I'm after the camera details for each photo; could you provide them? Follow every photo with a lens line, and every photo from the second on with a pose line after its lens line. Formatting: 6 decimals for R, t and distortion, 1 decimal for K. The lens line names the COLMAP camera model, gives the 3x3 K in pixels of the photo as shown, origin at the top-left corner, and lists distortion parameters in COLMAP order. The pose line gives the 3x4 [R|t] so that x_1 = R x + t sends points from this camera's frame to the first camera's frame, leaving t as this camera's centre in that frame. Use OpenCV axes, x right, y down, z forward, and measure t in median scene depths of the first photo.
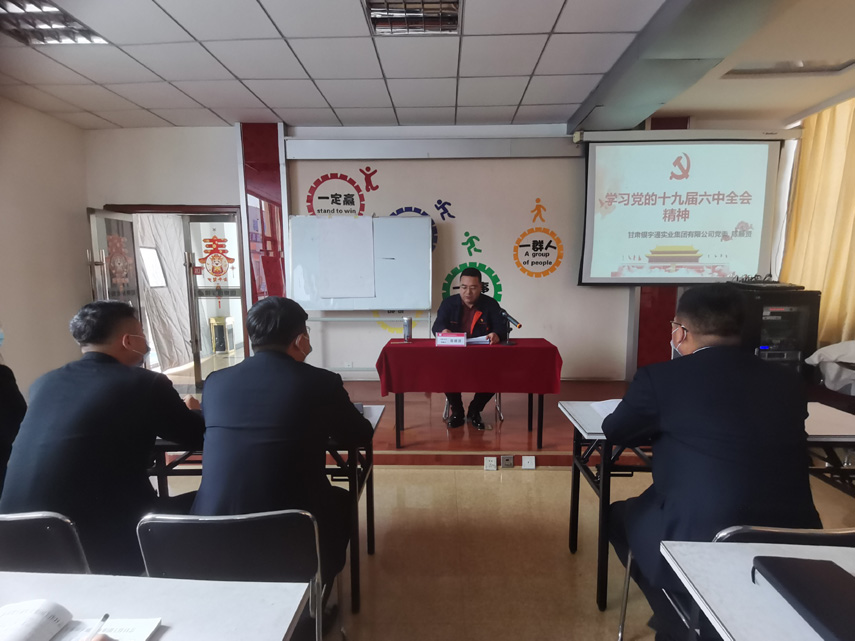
lens RADIAL K [[442.2, 0, 427.5], [0, 442.2, 327.4], [0, 0, 1]] dist [0.007071, -0.000458]
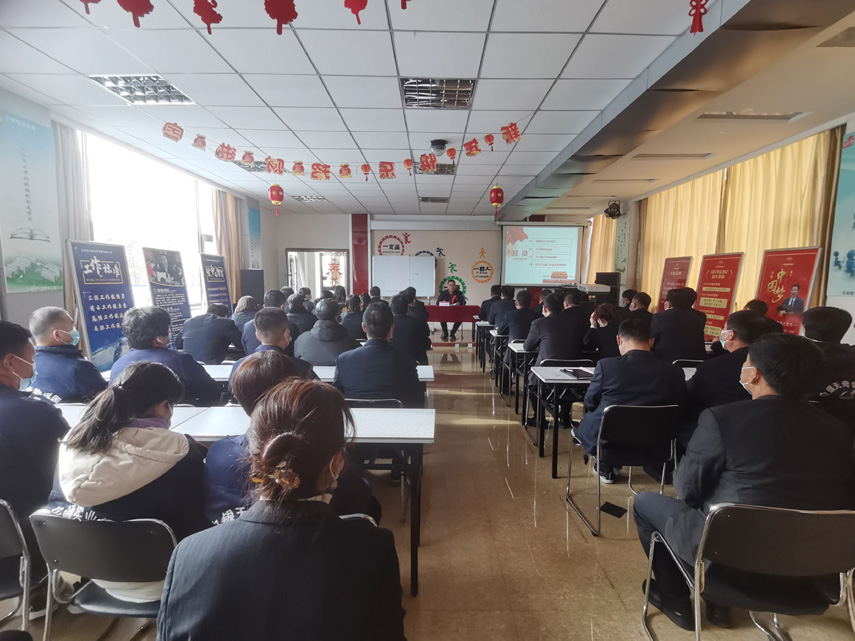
lens RADIAL K [[442.2, 0, 421.2], [0, 442.2, 318.4], [0, 0, 1]] dist [0.007071, -0.000458]
pose [[0.999740, 0.008281, 0.021247, -0.102439], [-0.007862, 0.999775, -0.019708, 0.110424], [-0.021406, 0.019536, 0.999580, -1.208788]]
